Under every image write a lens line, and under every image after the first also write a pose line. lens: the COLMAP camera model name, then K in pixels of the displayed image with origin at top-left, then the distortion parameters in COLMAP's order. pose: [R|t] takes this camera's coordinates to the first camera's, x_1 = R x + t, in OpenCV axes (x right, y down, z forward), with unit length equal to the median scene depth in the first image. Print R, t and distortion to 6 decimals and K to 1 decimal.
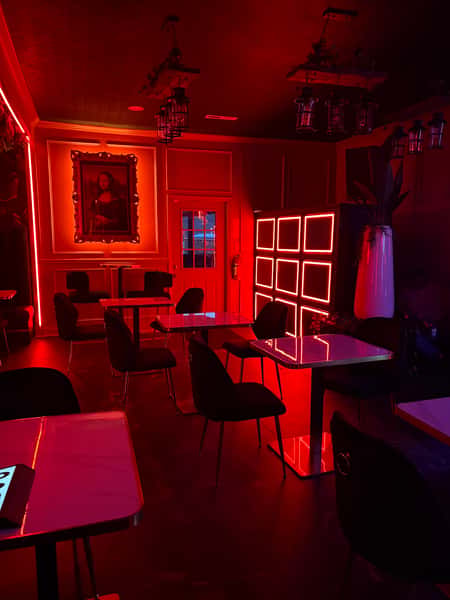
lens RADIAL K [[454.6, 0, 222.3], [0, 454.6, 295.1], [0, 0, 1]] dist [0.044745, -0.039375]
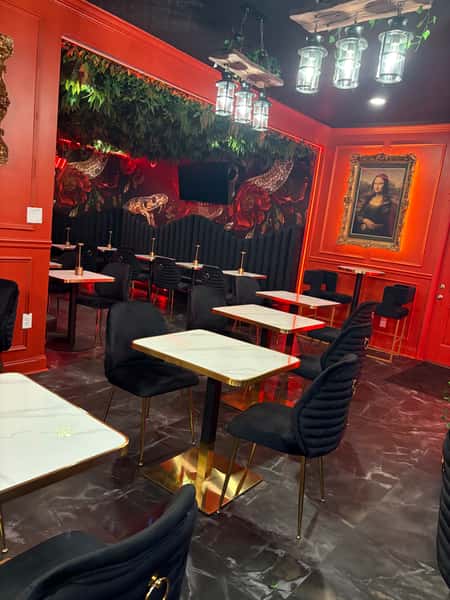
lens RADIAL K [[454.6, 0, 224.4], [0, 454.6, 301.0], [0, 0, 1]] dist [0.044745, -0.039375]
pose [[0.538940, 0.201437, -0.817904, 0.402560], [-0.217348, 0.971360, 0.096014, -0.032335], [0.813820, 0.126024, 0.567287, 0.221111]]
